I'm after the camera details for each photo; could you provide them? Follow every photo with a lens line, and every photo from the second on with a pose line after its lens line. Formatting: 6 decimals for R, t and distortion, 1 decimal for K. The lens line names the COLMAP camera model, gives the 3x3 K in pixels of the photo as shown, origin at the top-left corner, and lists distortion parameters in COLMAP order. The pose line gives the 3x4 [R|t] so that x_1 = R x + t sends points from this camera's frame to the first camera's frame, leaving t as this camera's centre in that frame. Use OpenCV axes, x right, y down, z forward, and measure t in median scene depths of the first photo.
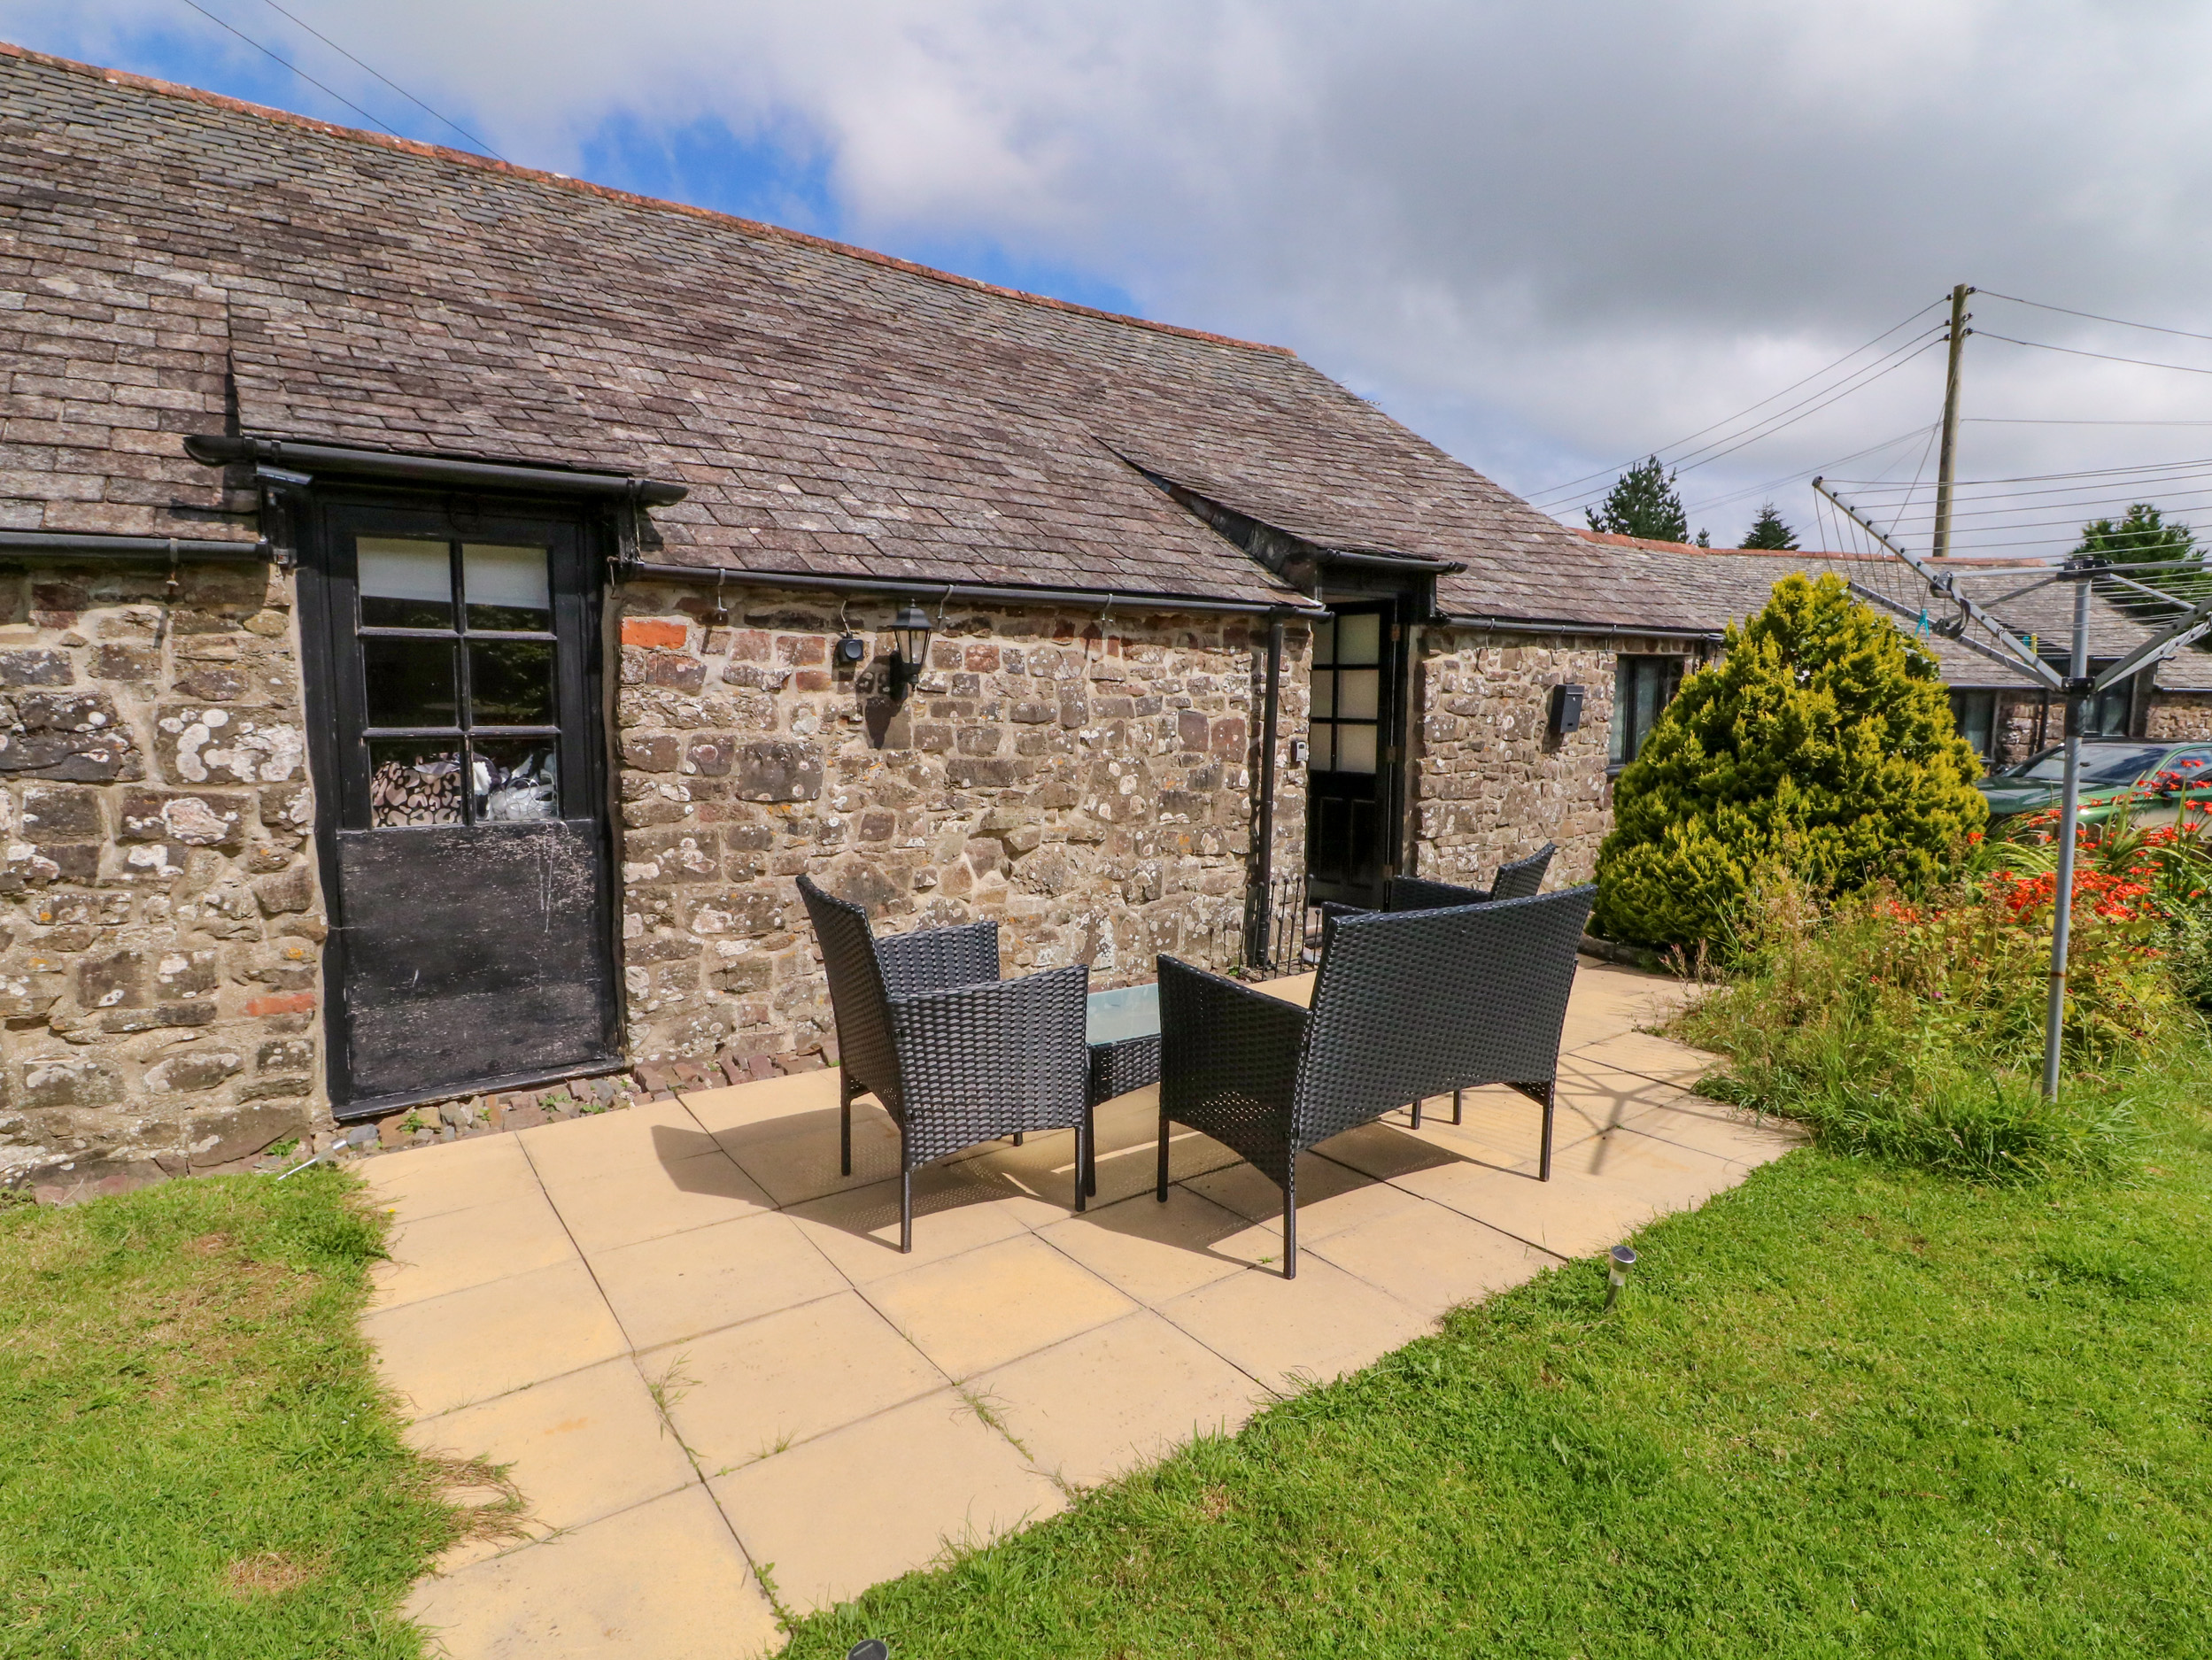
lens RADIAL K [[1121.2, 0, 1121.5], [0, 1121.2, 801.7], [0, 0, 1]] dist [0.000259, -0.014448]
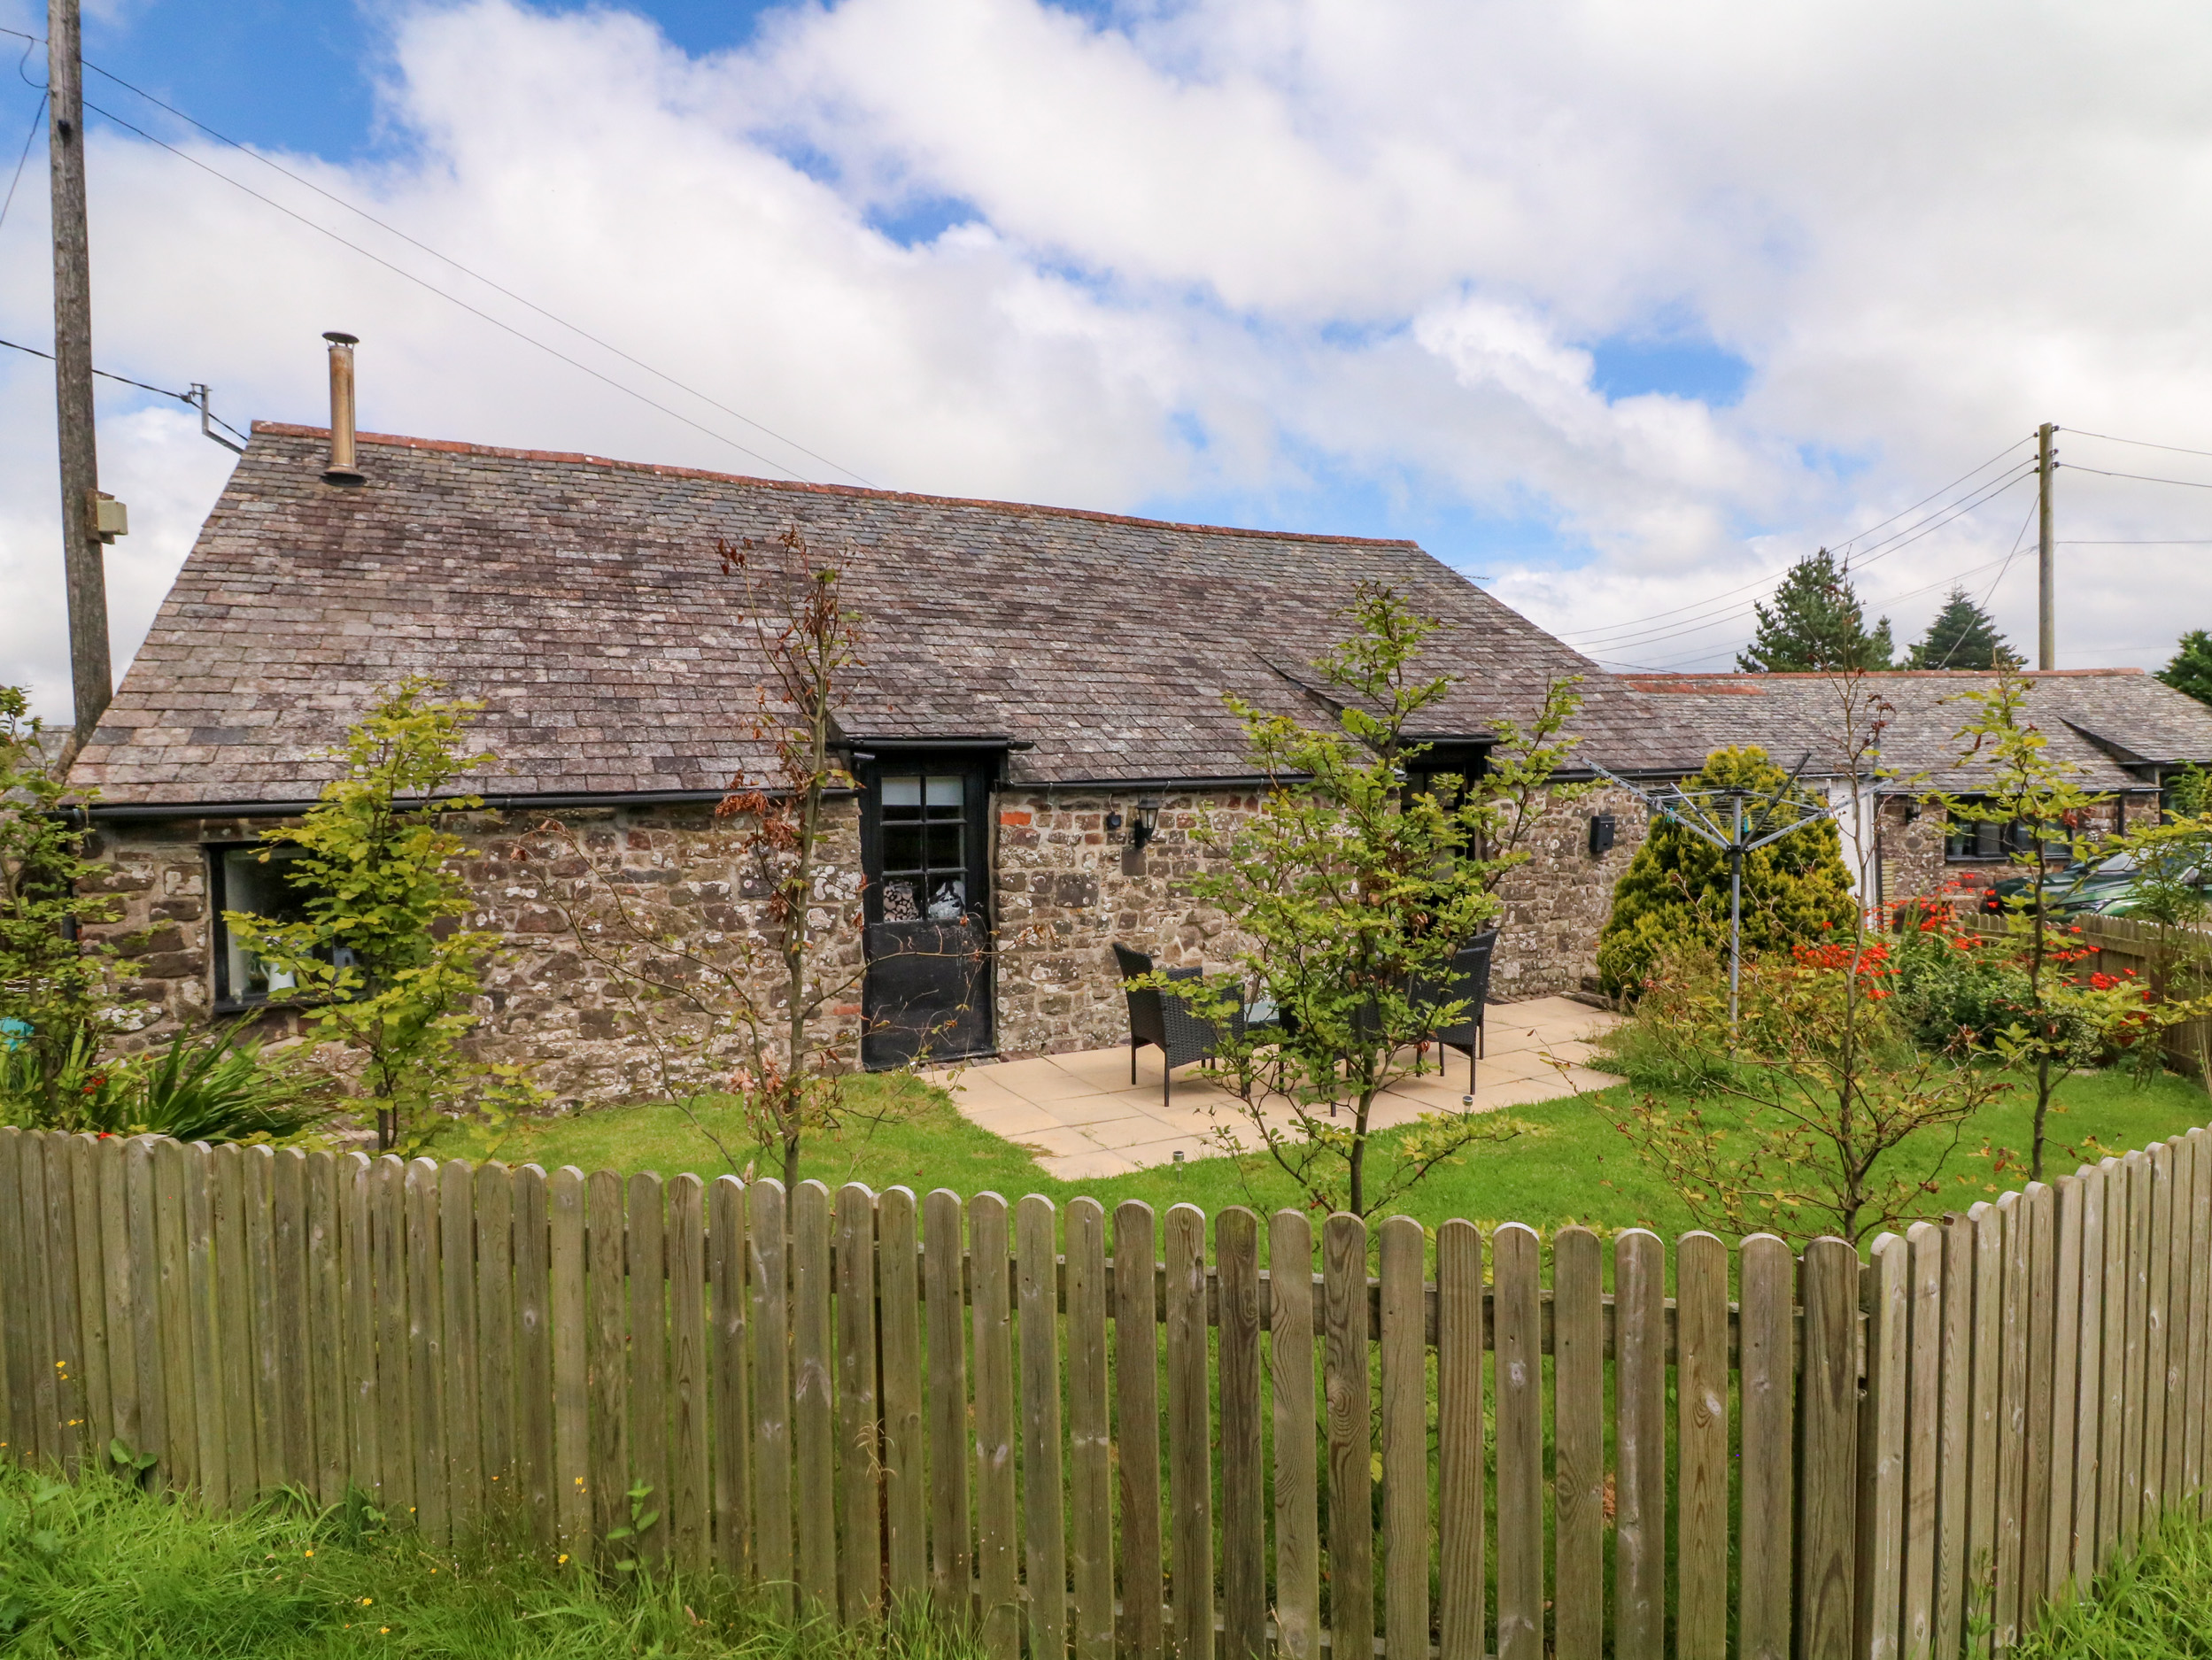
lens RADIAL K [[1121.2, 0, 1121.5], [0, 1121.2, 801.7], [0, 0, 1]] dist [0.000259, -0.014448]
pose [[0.987255, -0.019710, -0.157922, 0.045540], [0.006686, 0.996562, -0.082583, -0.016069], [0.159006, 0.080474, 0.983992, -0.659932]]
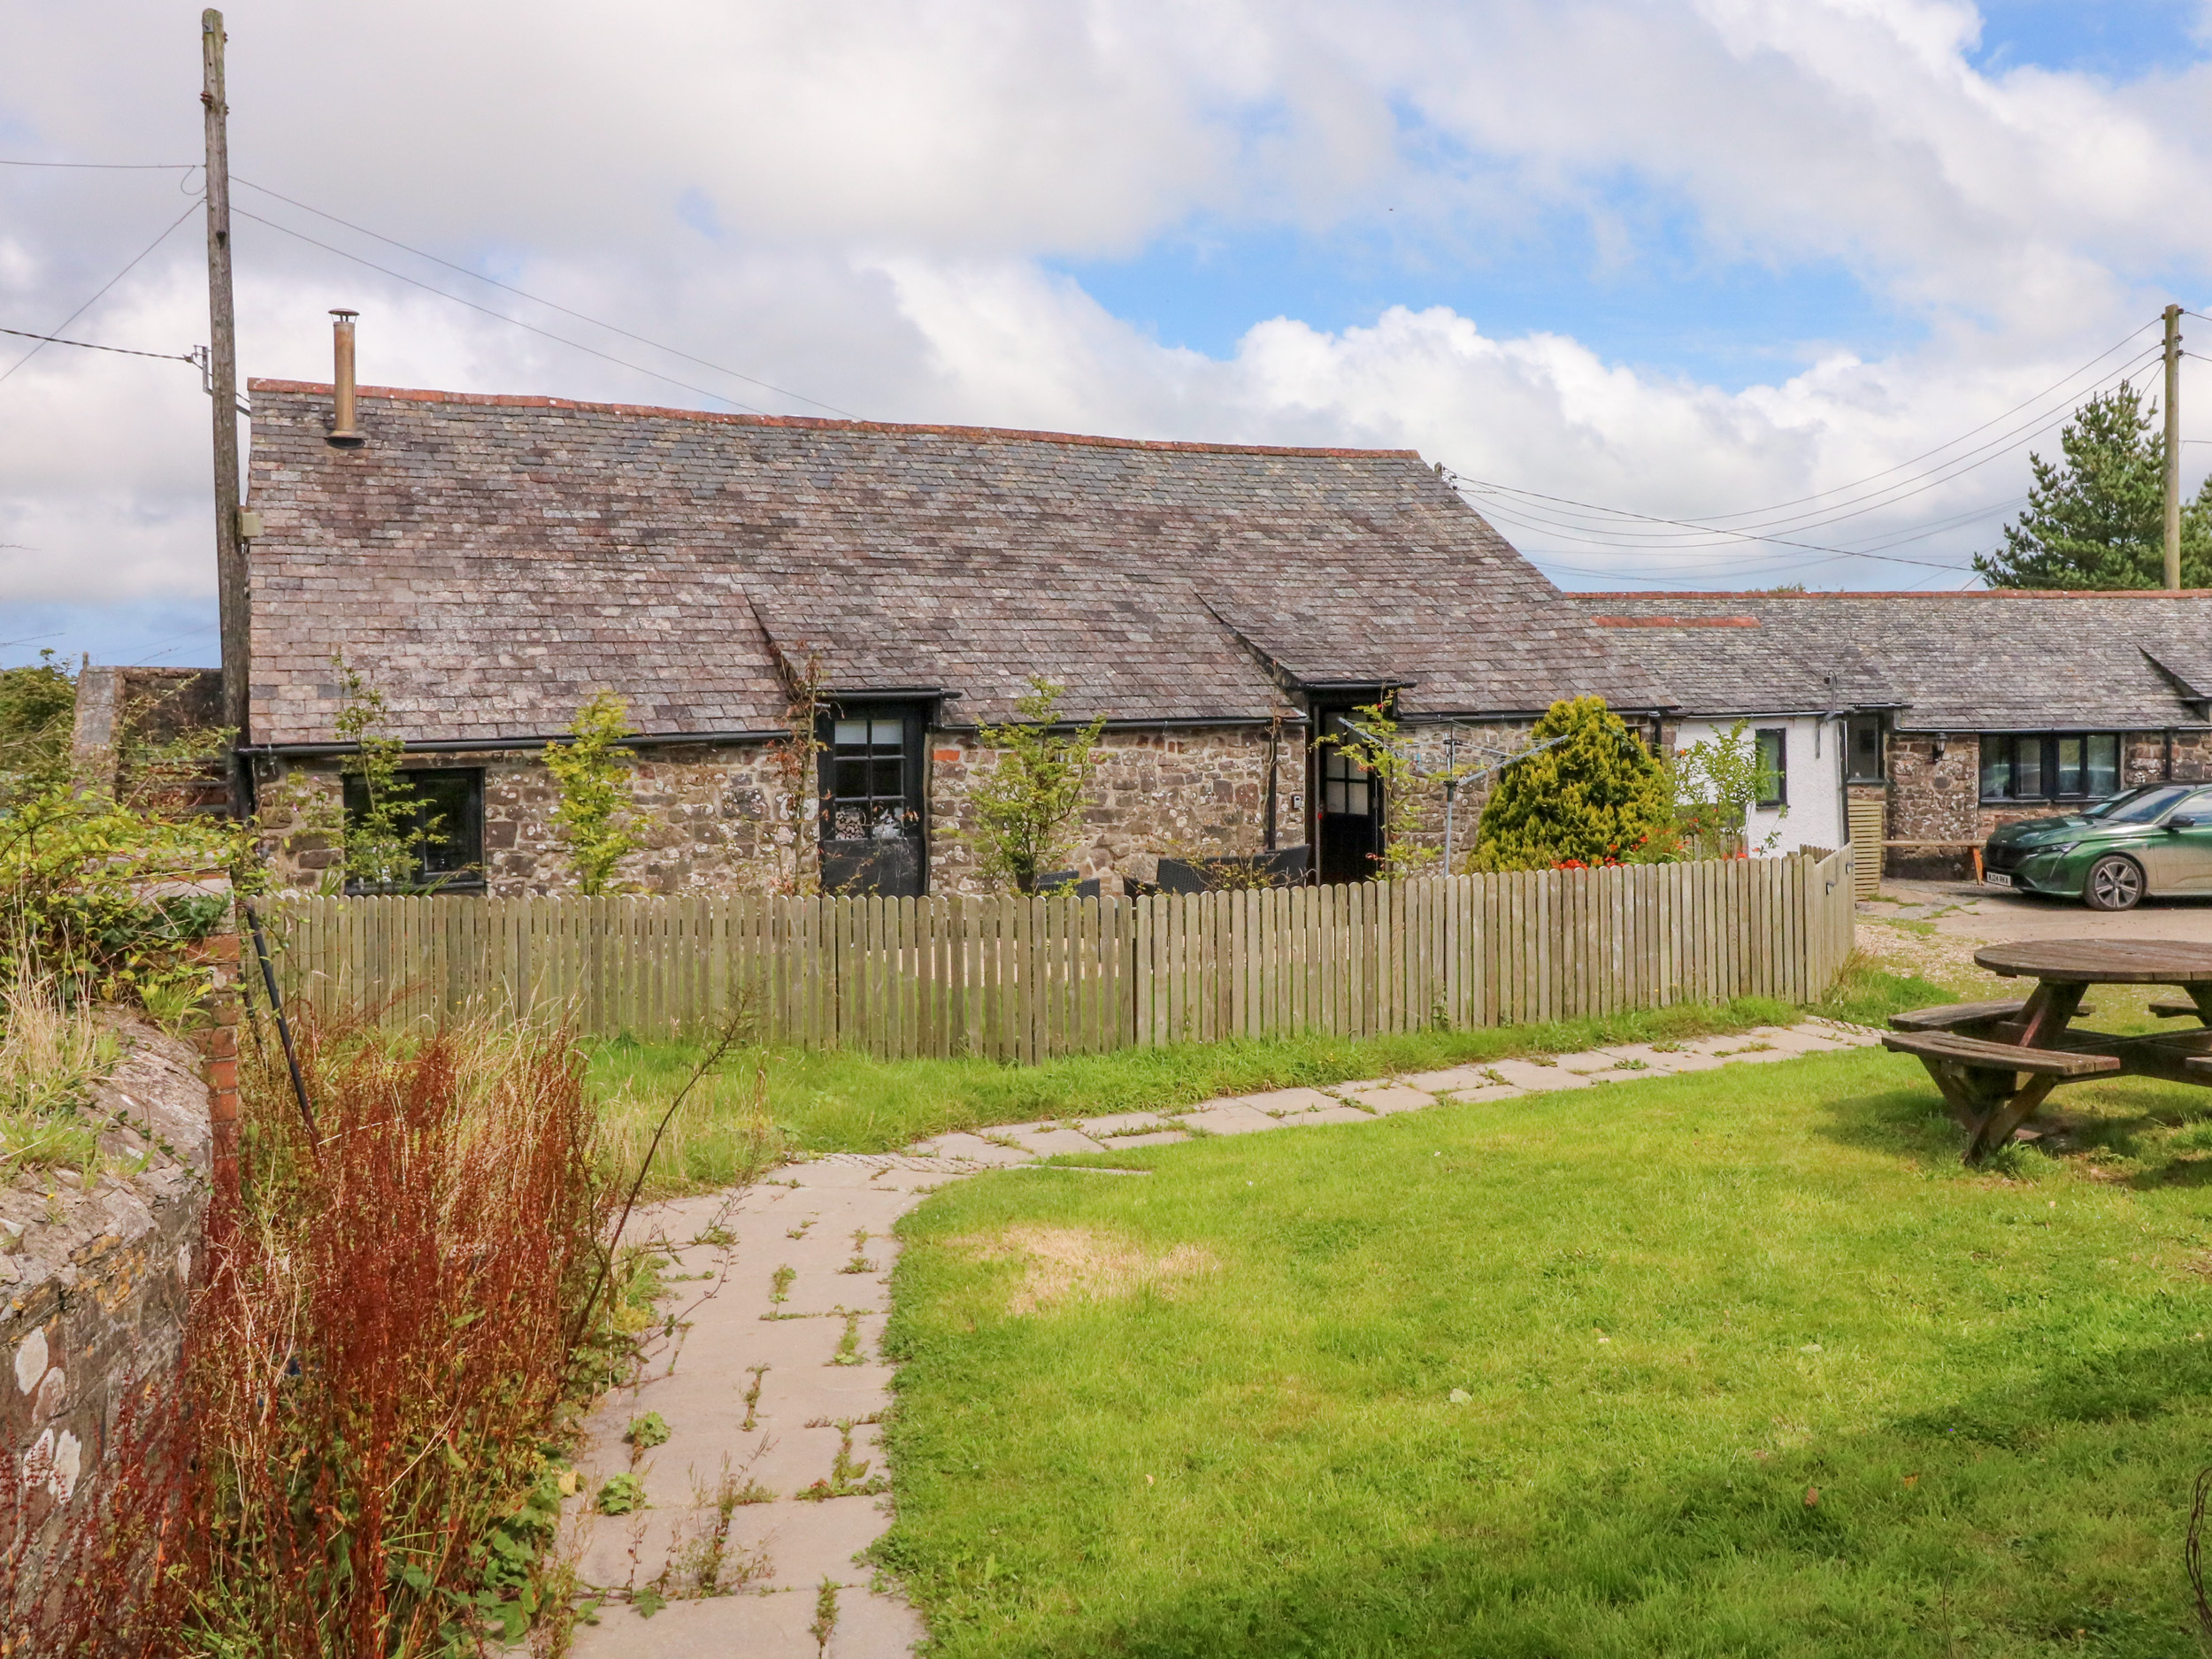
lens RADIAL K [[1788.4, 0, 1252.4], [0, 1788.4, 687.7], [0, 0, 1]] dist [0.009278, -0.002318]
pose [[0.990791, -0.013045, -0.134769, 0.546898], [0.000133, 0.995441, -0.095377, 0.048014], [0.135399, 0.094480, 0.986276, -1.991850]]
